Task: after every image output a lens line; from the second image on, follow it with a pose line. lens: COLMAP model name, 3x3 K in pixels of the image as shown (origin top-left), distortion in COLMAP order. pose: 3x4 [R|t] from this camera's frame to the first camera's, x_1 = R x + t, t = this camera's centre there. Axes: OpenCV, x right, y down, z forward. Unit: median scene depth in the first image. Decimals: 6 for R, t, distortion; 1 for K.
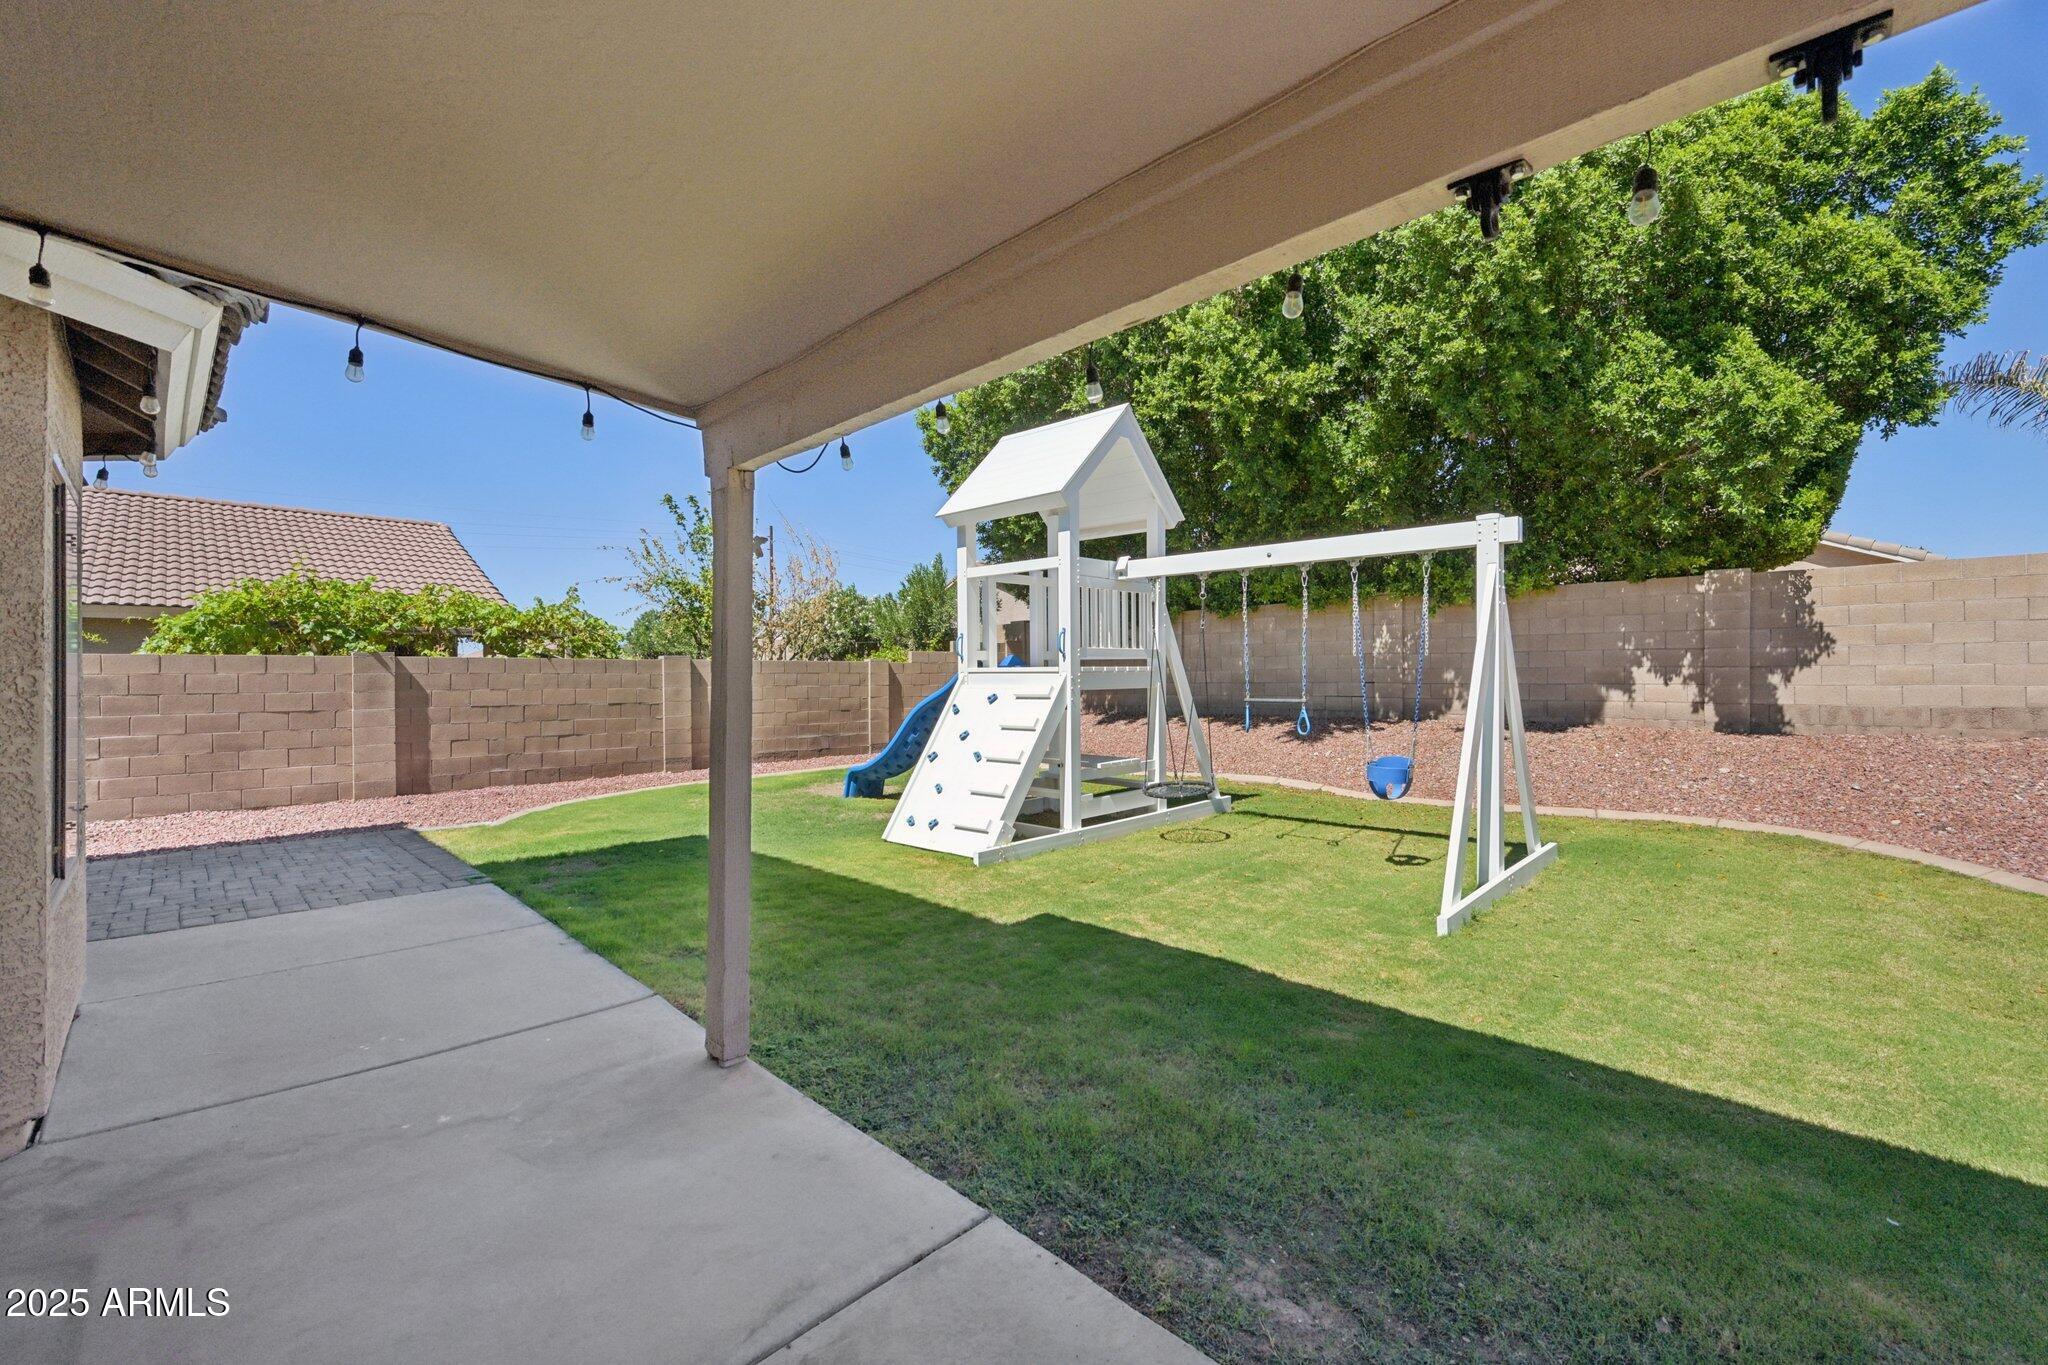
lens RADIAL K [[866.7, 0, 1024.0], [0, 866.7, 682.5], [0, 0, 1]] dist [-0.001624, -0.000411]
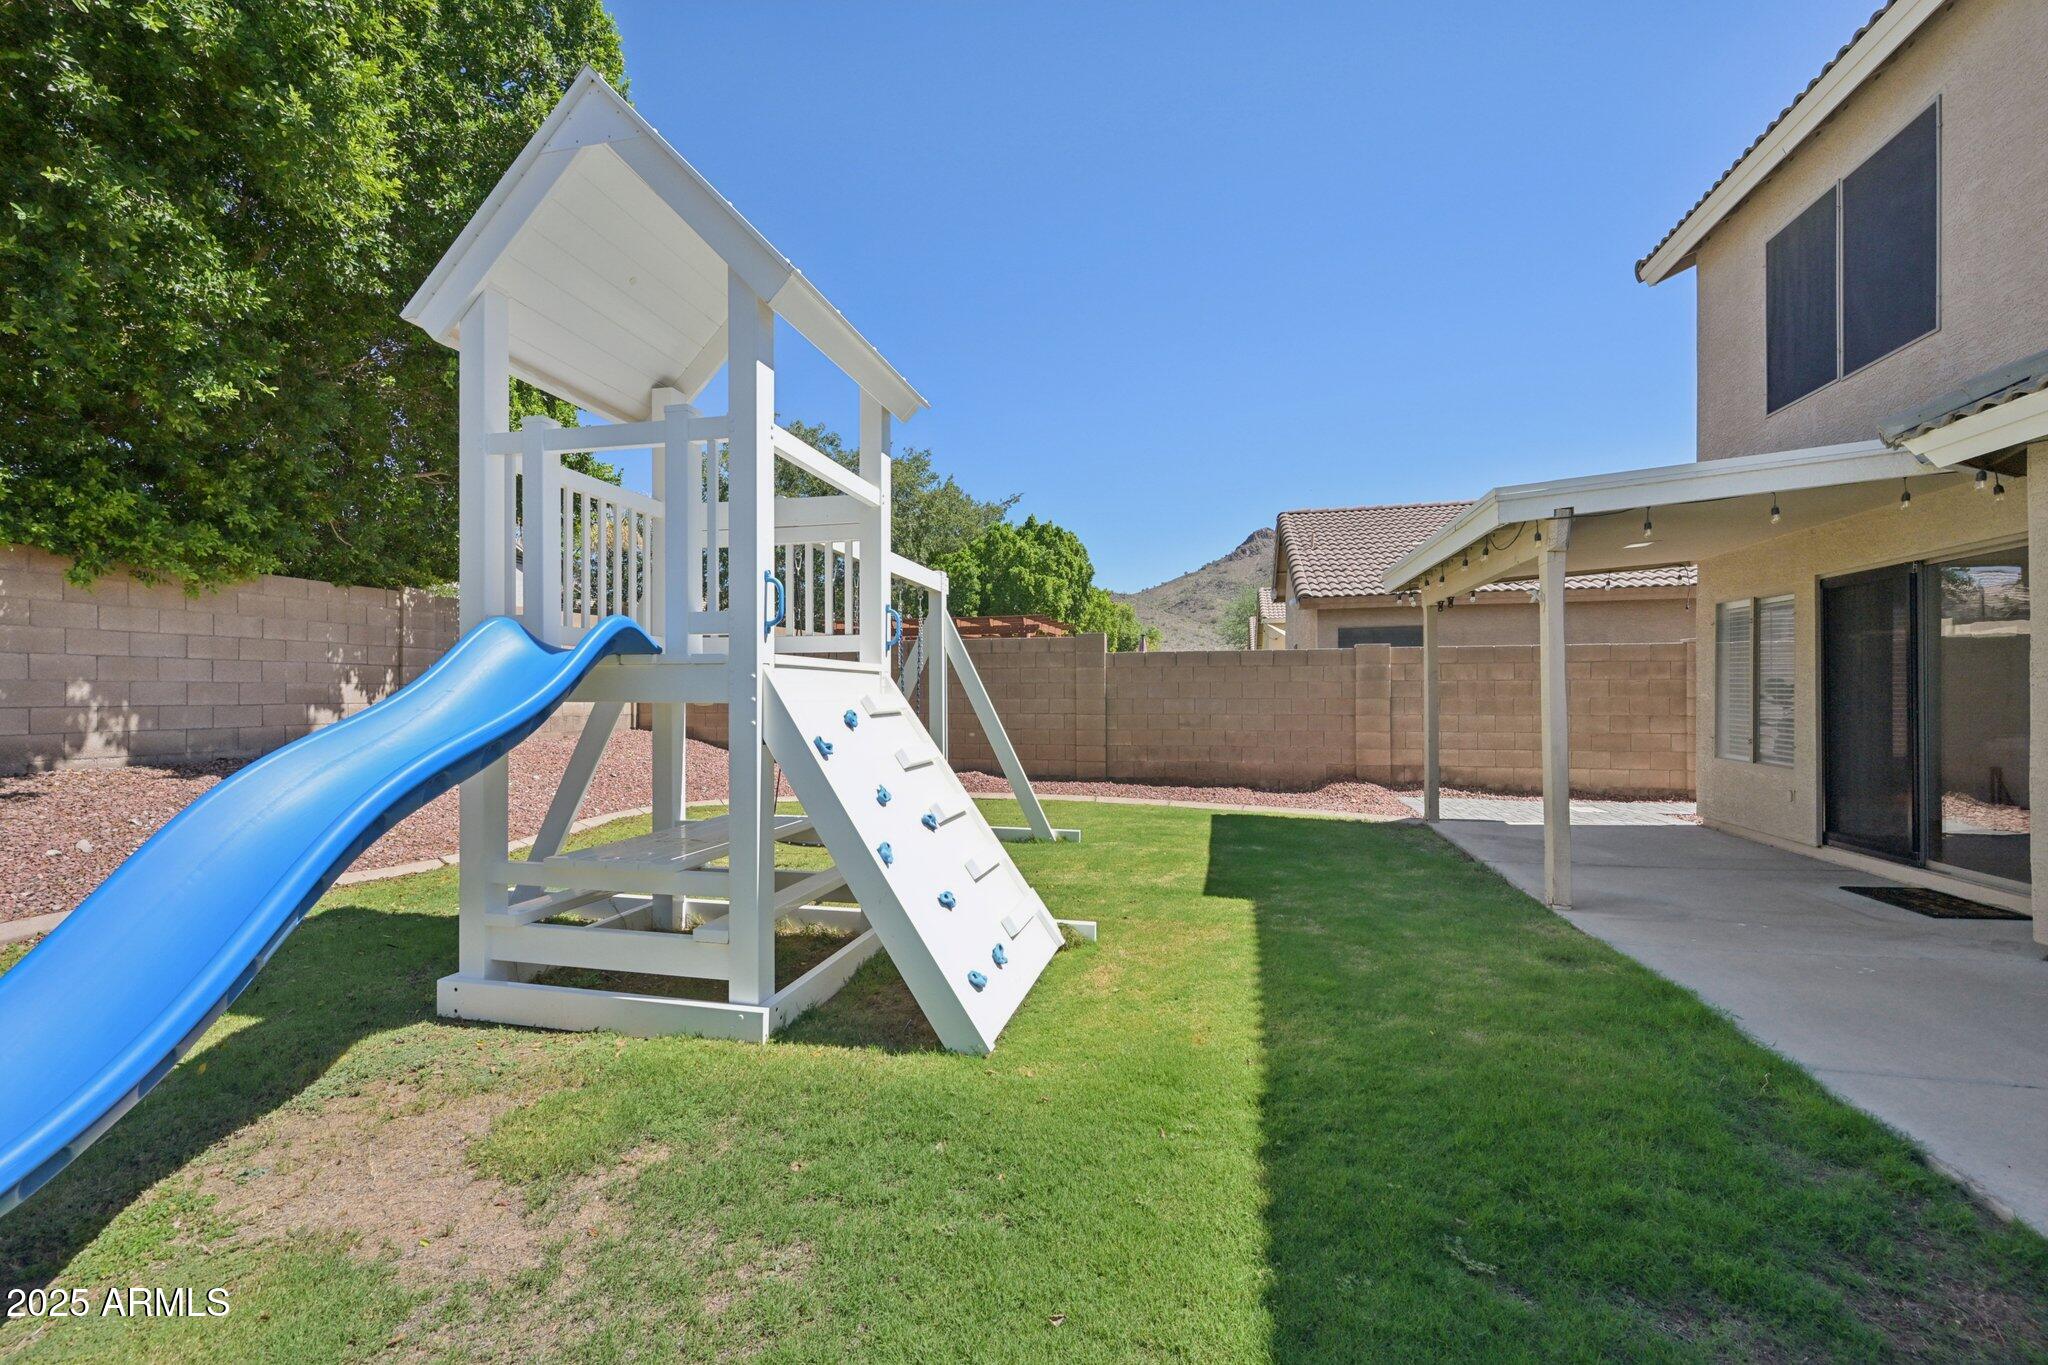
lens RADIAL K [[860.0, 0, 1024.0], [0, 860.0, 682.5], [0, 0, 1]] dist [0.000773, 0.000103]
pose [[-0.512642, 0.012733, 0.858508, -0.387285], [0.006171, 0.999919, -0.011145, -0.004562], [-0.858581, -0.000416, -0.512679, 0.839263]]
